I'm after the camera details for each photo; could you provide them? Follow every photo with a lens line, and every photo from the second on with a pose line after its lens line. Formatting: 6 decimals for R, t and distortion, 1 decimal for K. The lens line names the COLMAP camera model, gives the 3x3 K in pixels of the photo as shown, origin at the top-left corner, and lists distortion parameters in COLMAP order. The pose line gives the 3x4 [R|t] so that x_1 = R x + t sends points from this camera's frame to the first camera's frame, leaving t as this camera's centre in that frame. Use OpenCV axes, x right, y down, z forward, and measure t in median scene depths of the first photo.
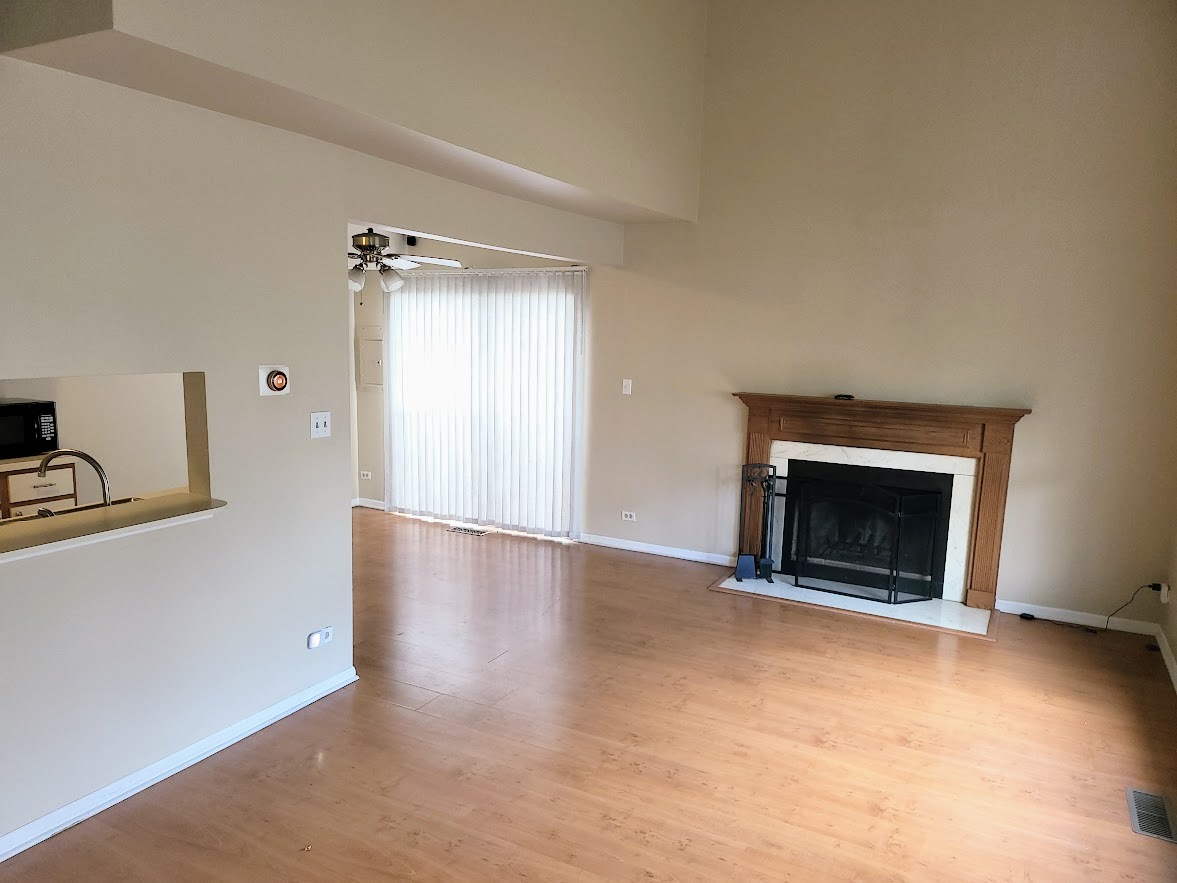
lens RADIAL K [[827.3, 0, 588.5], [0, 827.3, 441.5], [0, 0, 1]] dist [0.012838, 0.002956]
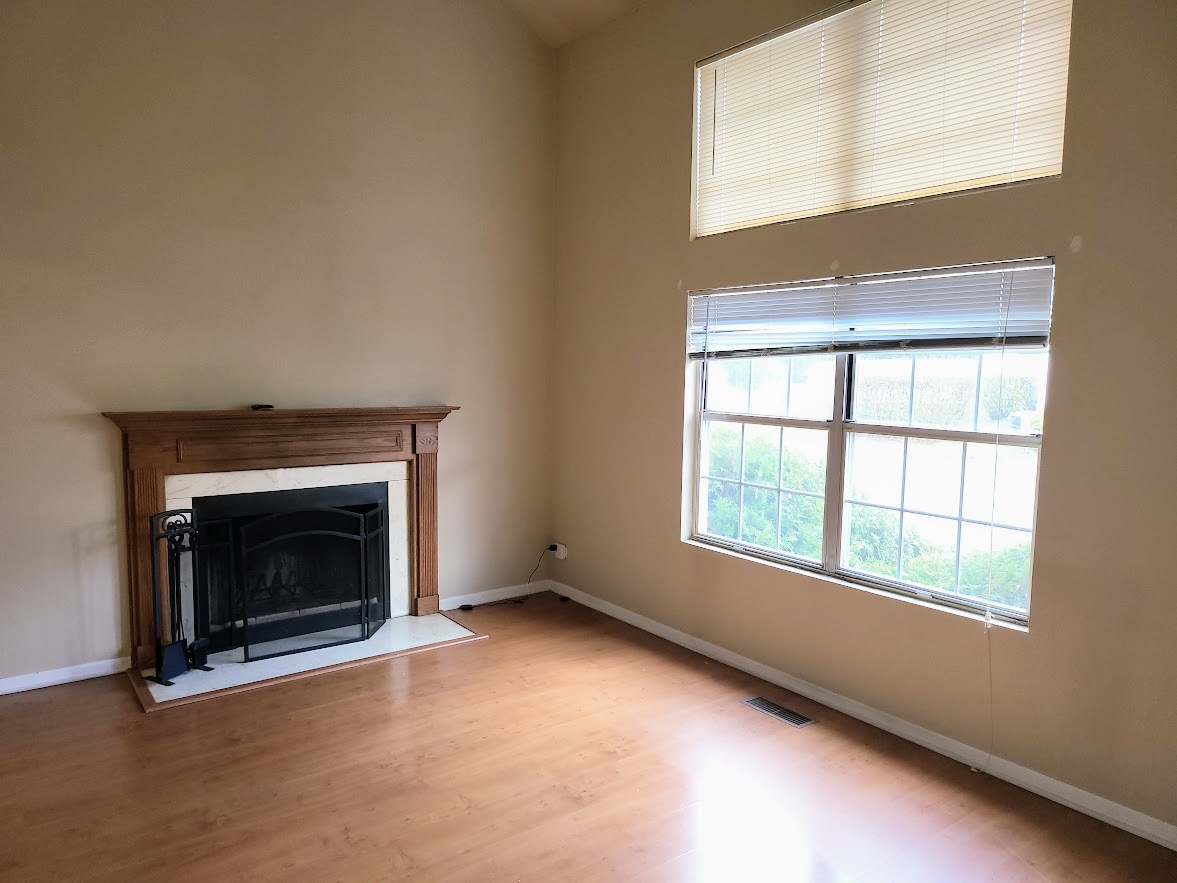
lens RADIAL K [[814.8, 0, 588.5], [0, 814.8, 441.5], [0, 0, 1]] dist [0.041859, -0.002026]
pose [[0.422615, -0.100046, 0.900771, -0.283393], [0.123103, 0.991014, 0.052313, -0.024945], [-0.897910, 0.088779, 0.431133, 0.401015]]
